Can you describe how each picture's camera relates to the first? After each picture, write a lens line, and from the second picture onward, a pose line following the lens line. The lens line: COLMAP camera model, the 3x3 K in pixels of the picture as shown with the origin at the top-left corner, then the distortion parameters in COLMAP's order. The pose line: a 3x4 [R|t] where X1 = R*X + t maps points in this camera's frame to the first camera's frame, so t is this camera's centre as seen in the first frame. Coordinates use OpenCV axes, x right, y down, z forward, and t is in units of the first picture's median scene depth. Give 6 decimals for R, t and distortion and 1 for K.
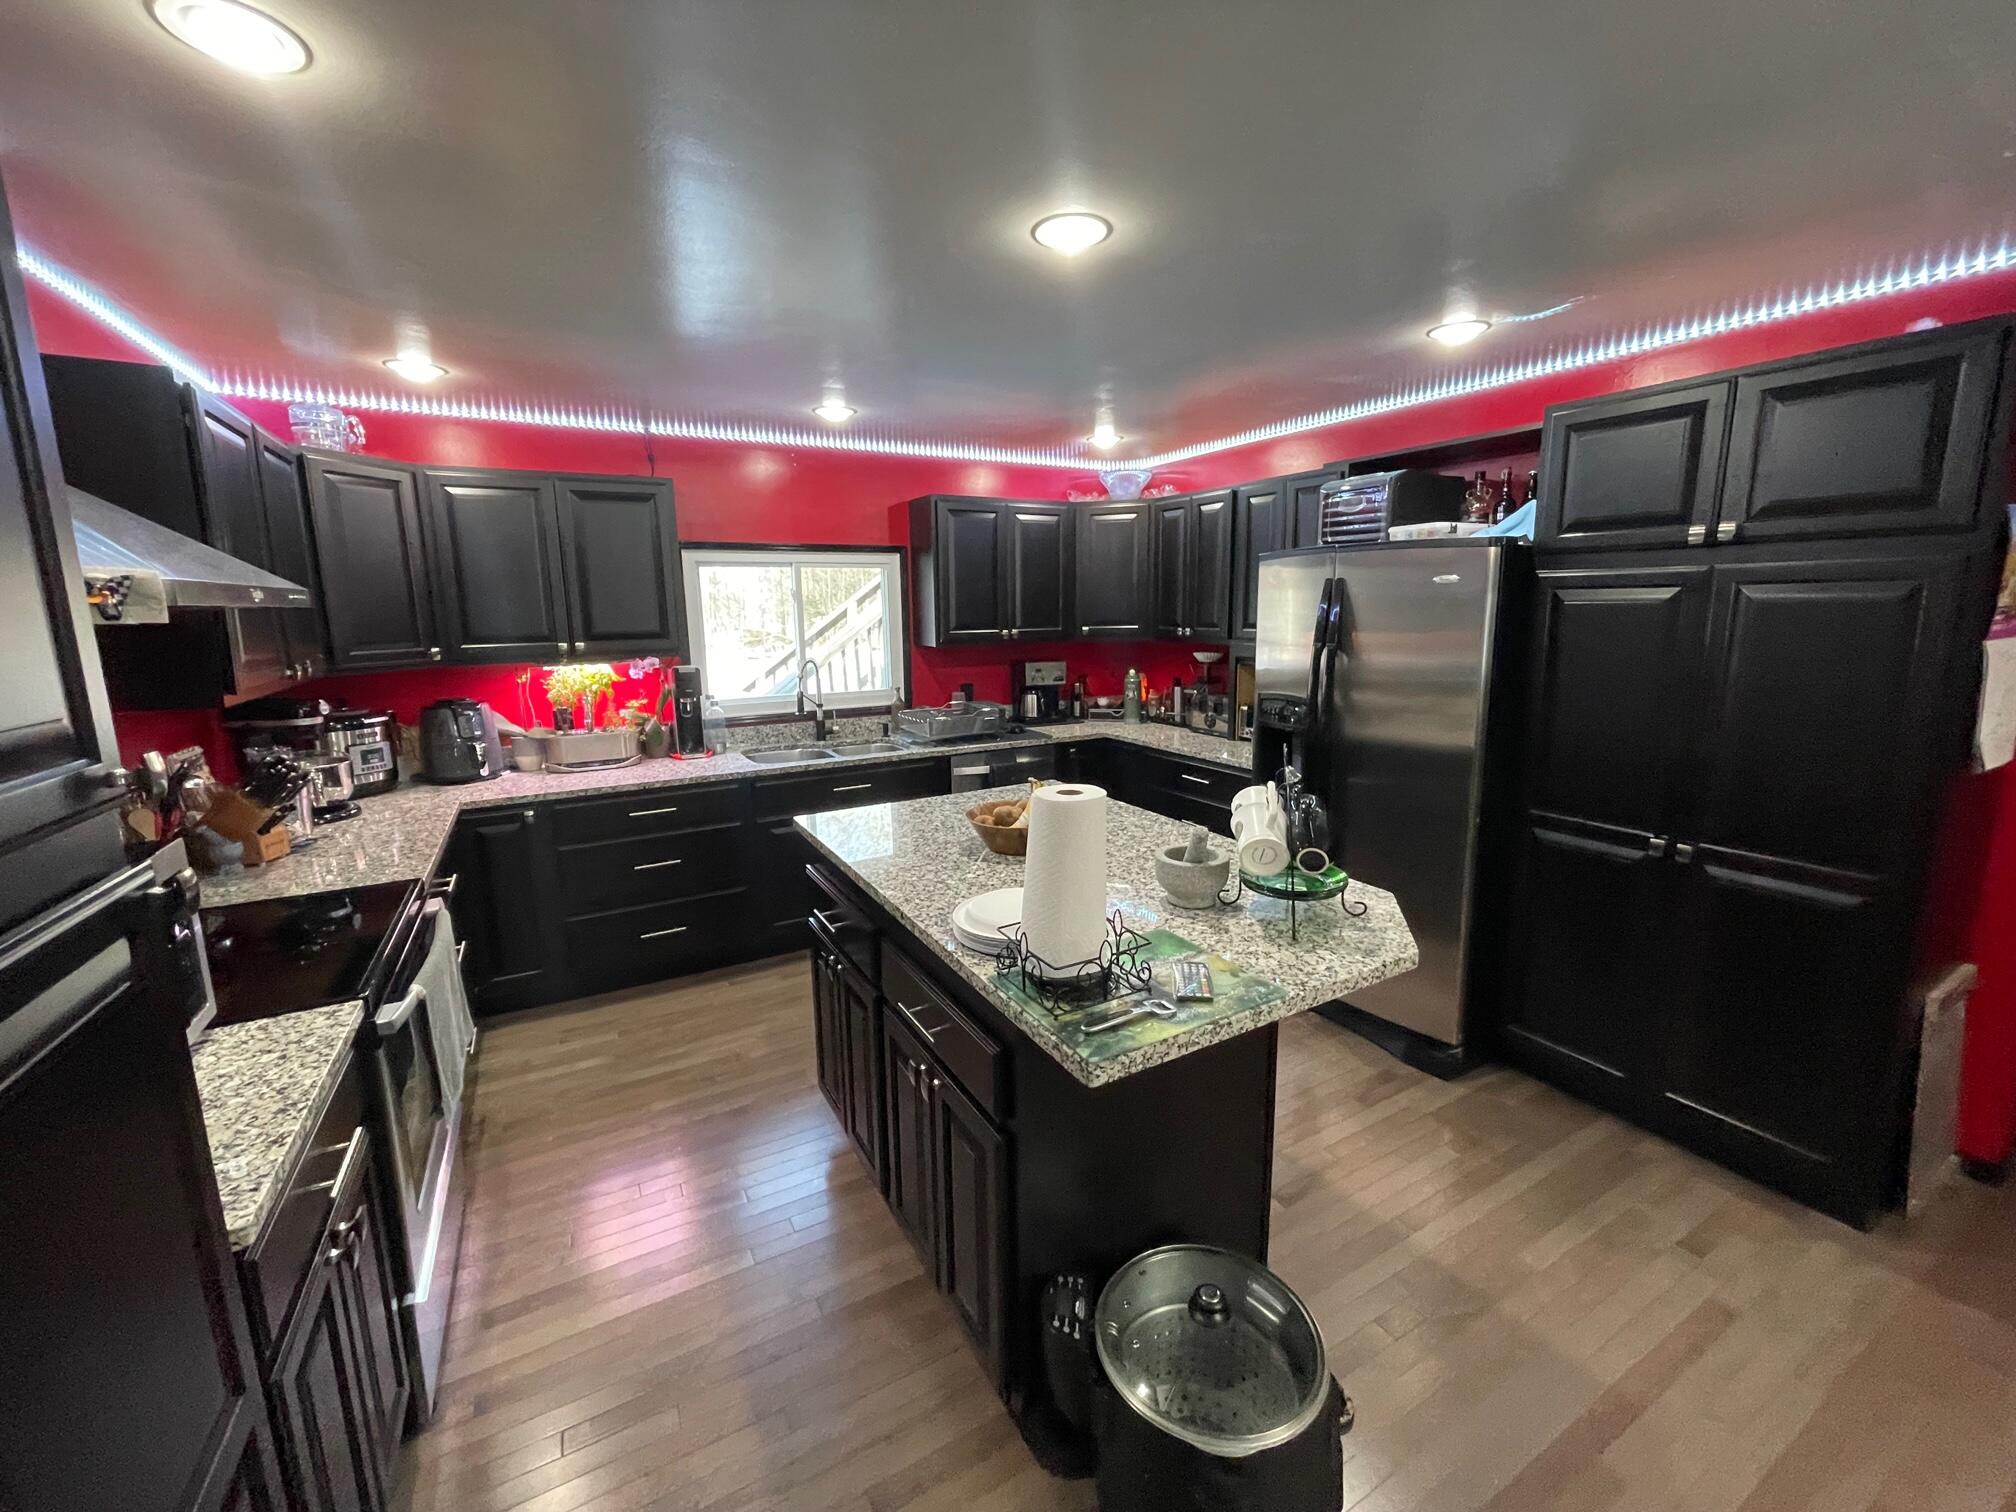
lens RADIAL K [[810.0, 0, 1011.5], [0, 810.0, 748.2], [0, 0, 1]] dist [-0.007447, -0.000724]
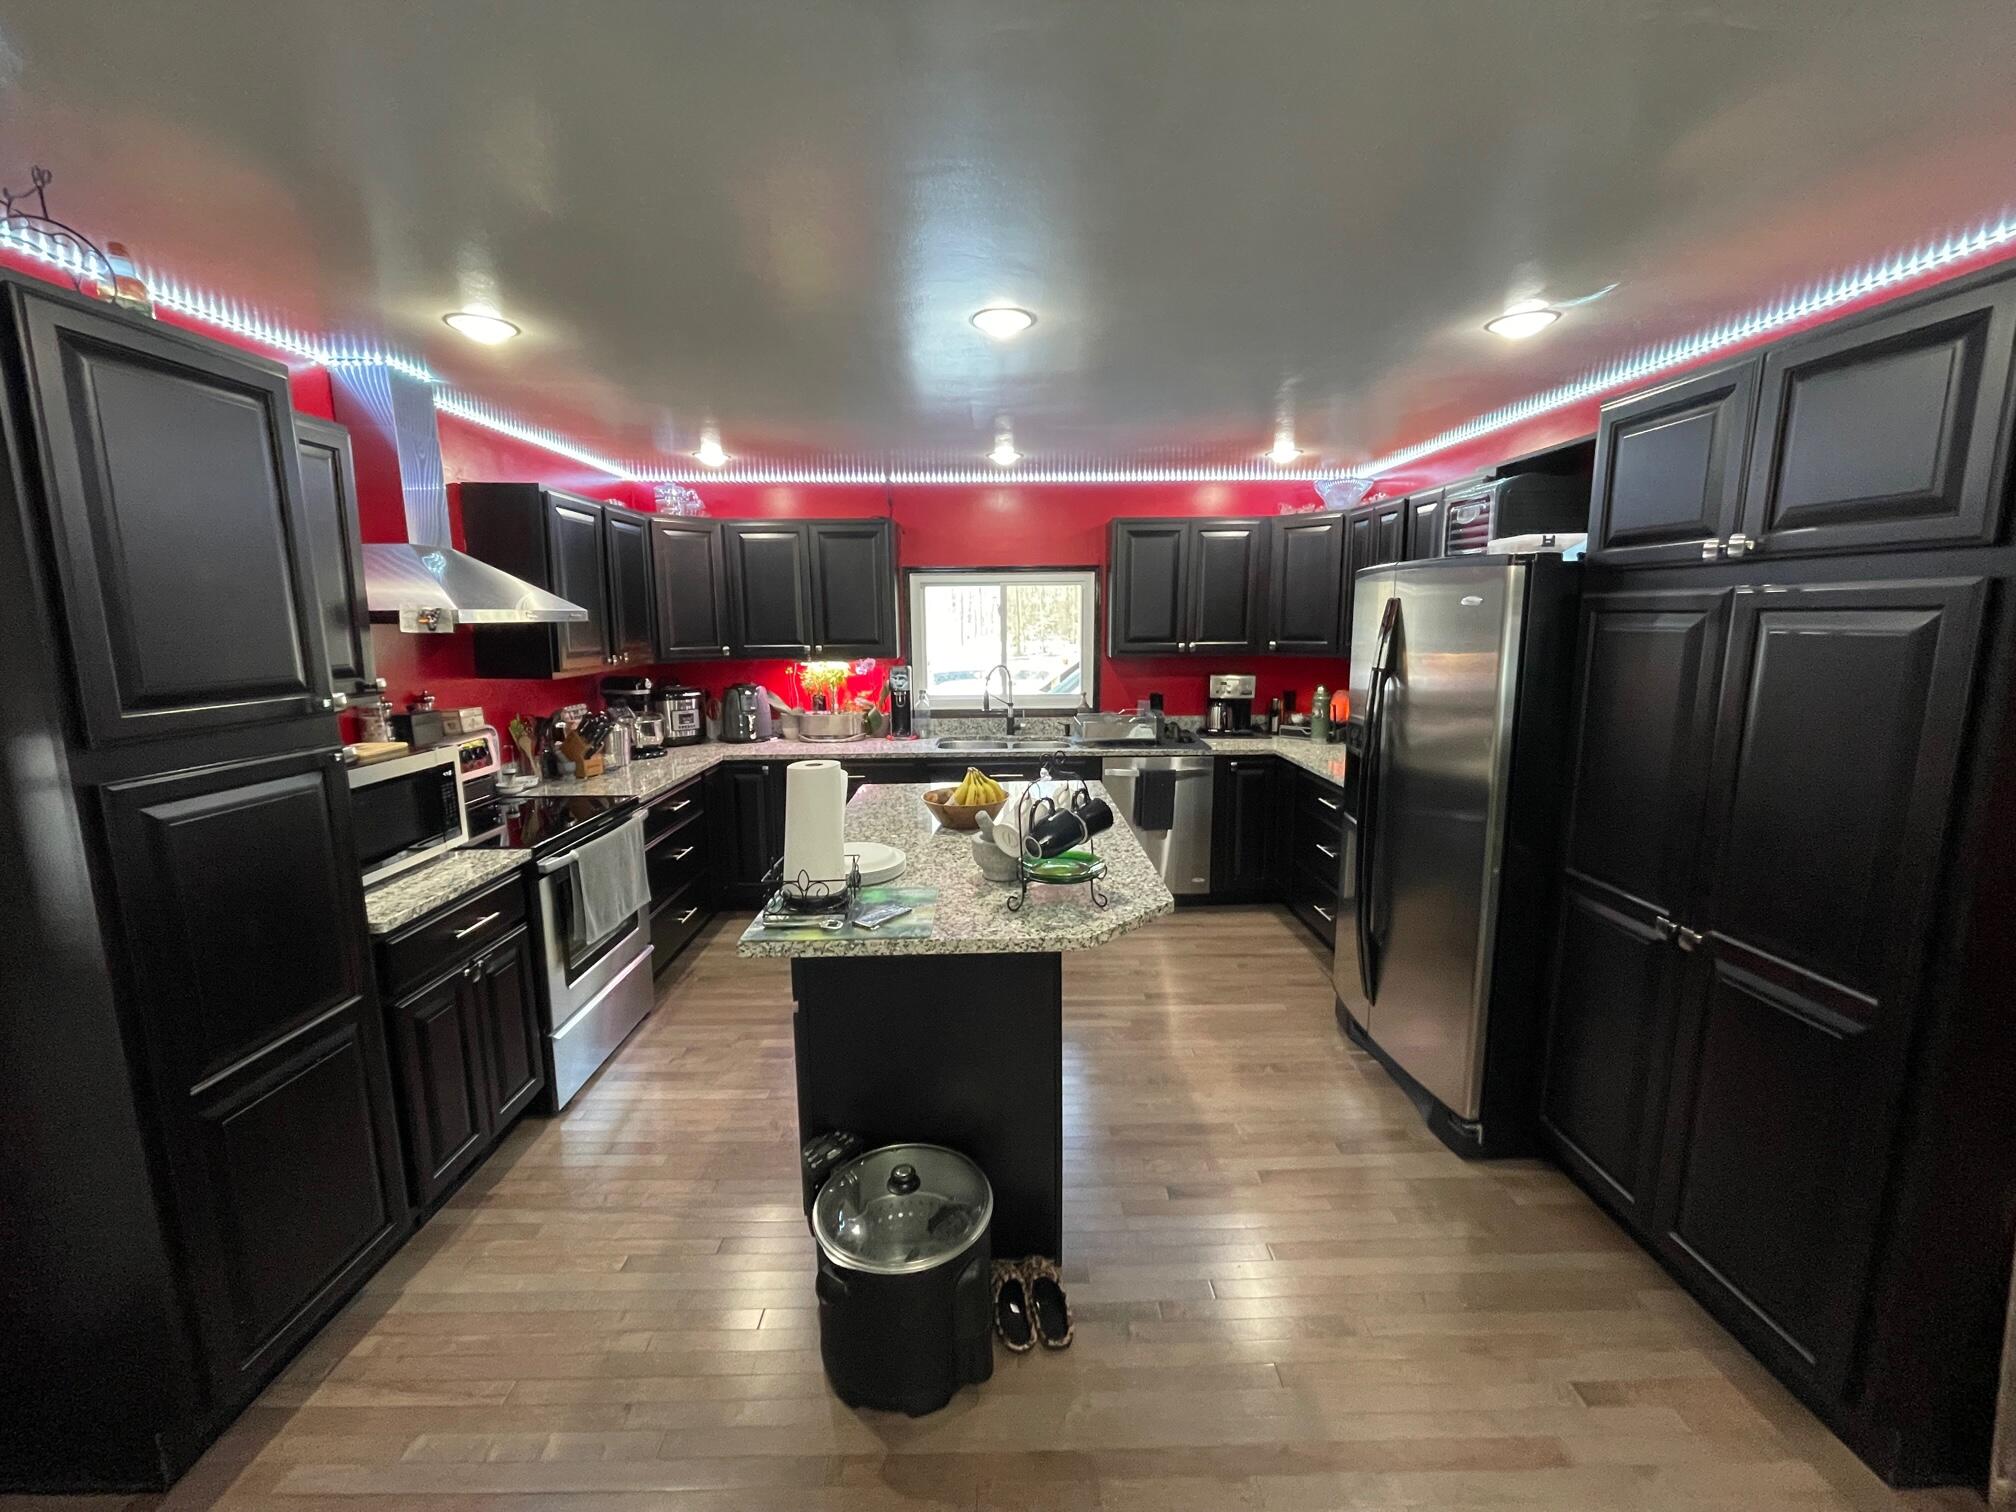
lens RADIAL K [[810.0, 0, 1011.0], [0, 810.0, 750.5], [0, 0, 1]] dist [-0.007447, -0.000724]
pose [[0.881350, 0.085264, -0.464706, 0.381705], [-0.087261, 0.996036, 0.017256, -0.008816], [0.464335, 0.025342, 0.885297, -0.029891]]
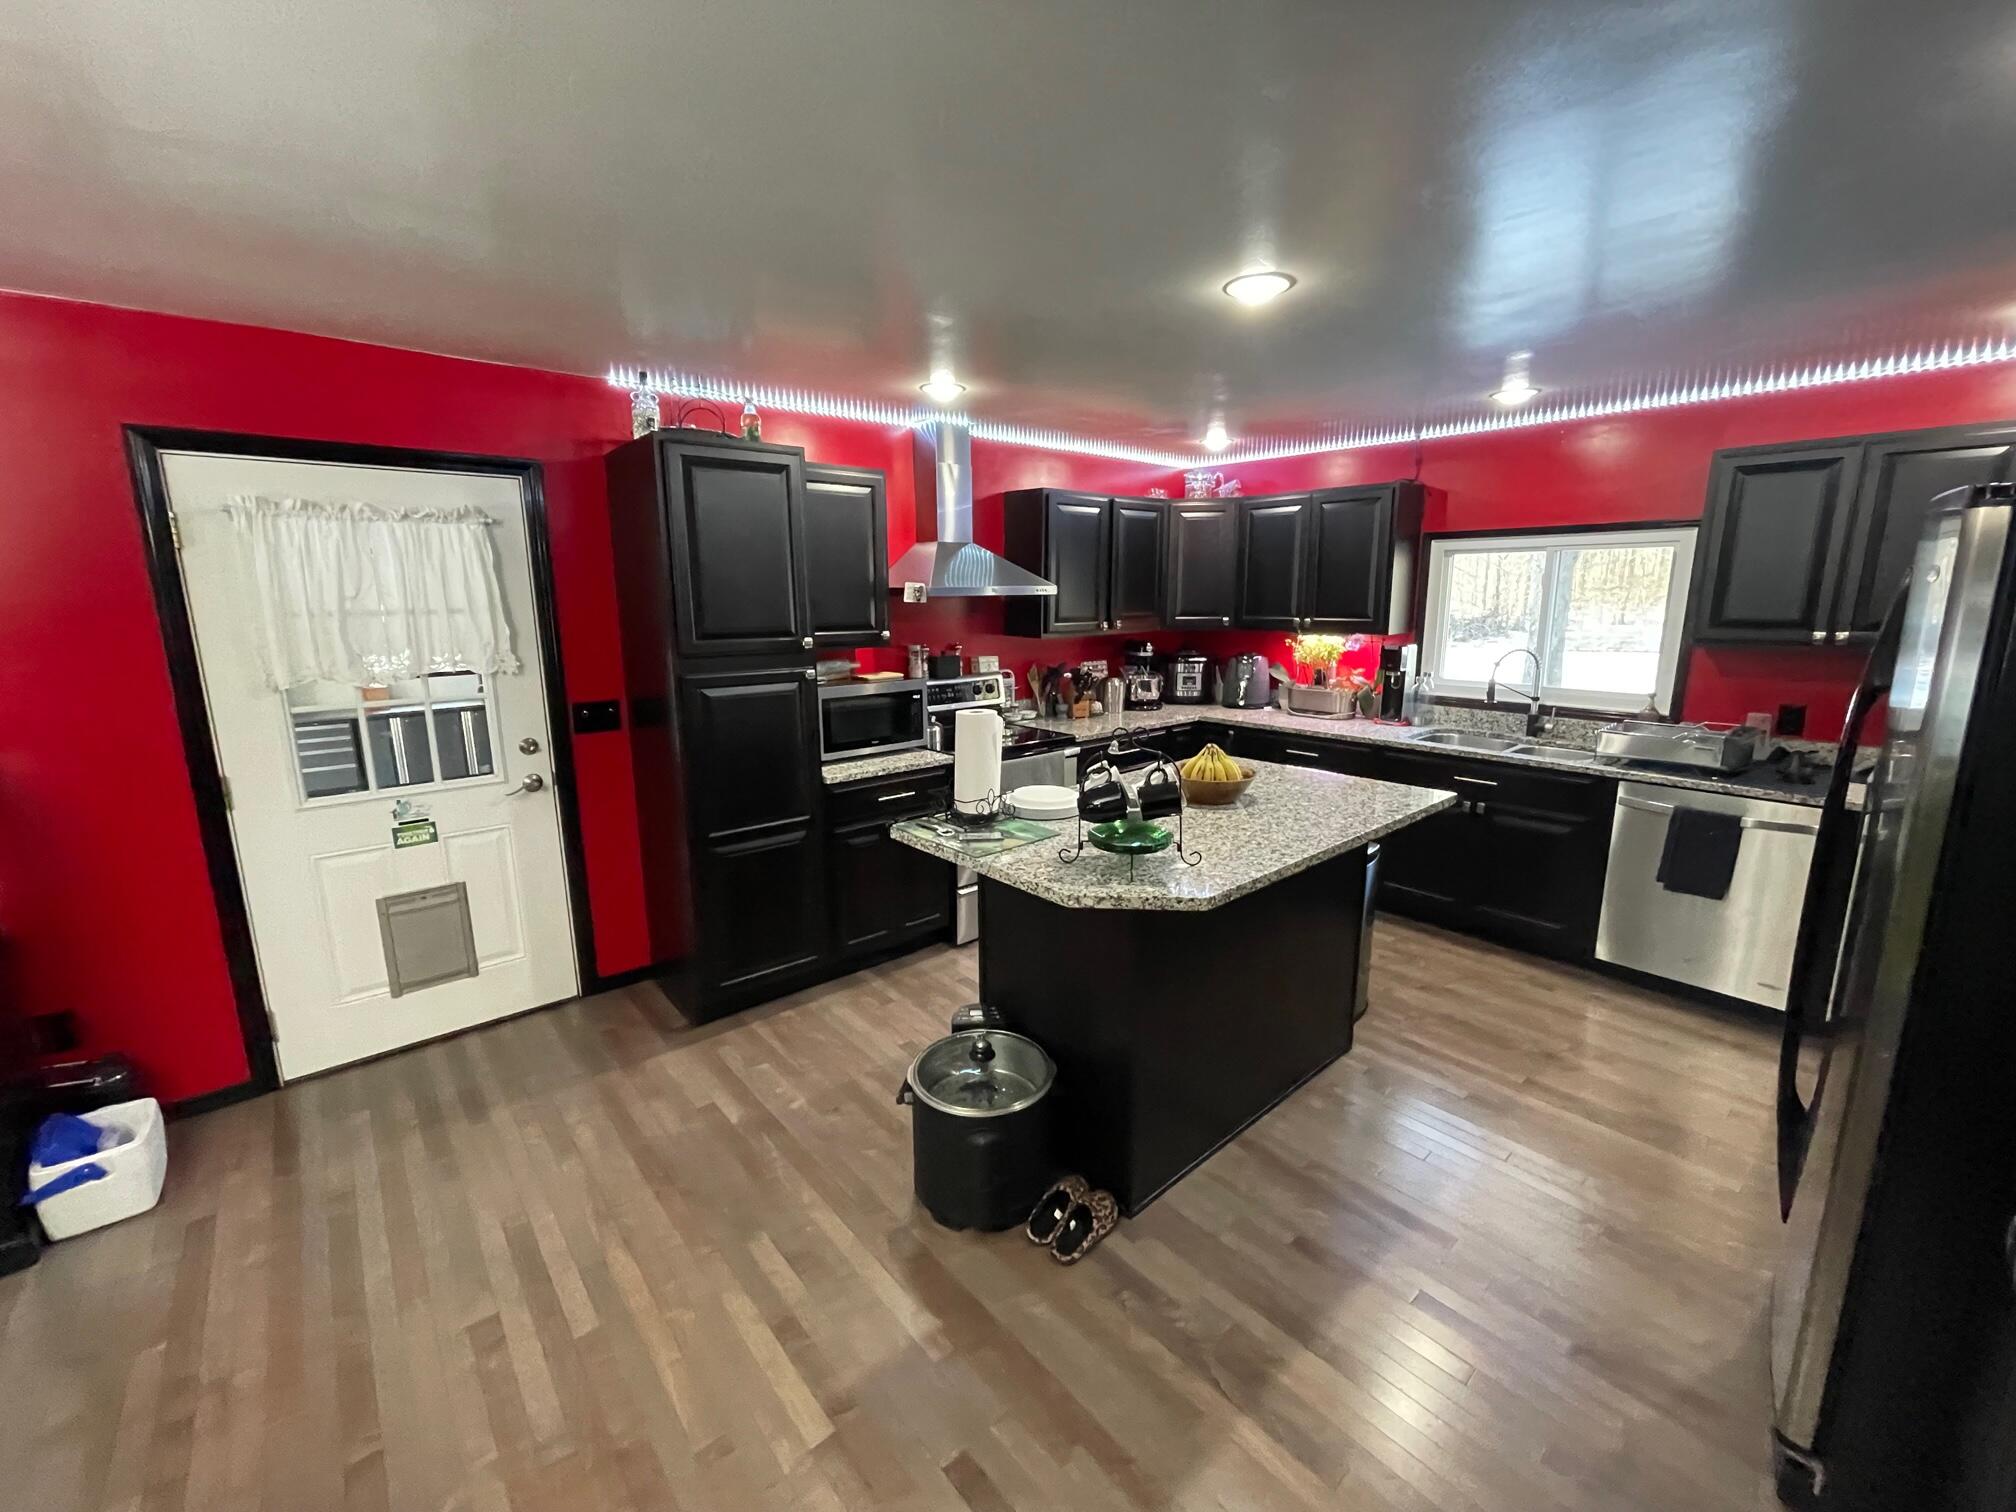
lens RADIAL K [[810.0, 0, 1008.3], [0, 810.0, 747.5], [0, 0, 1]] dist [-0.007447, -0.000724]
pose [[0.201908, 0.199446, -0.958882, 0.681040], [-0.163835, 0.972128, 0.167703, -0.067606], [0.965604, 0.123238, 0.228956, 0.249675]]
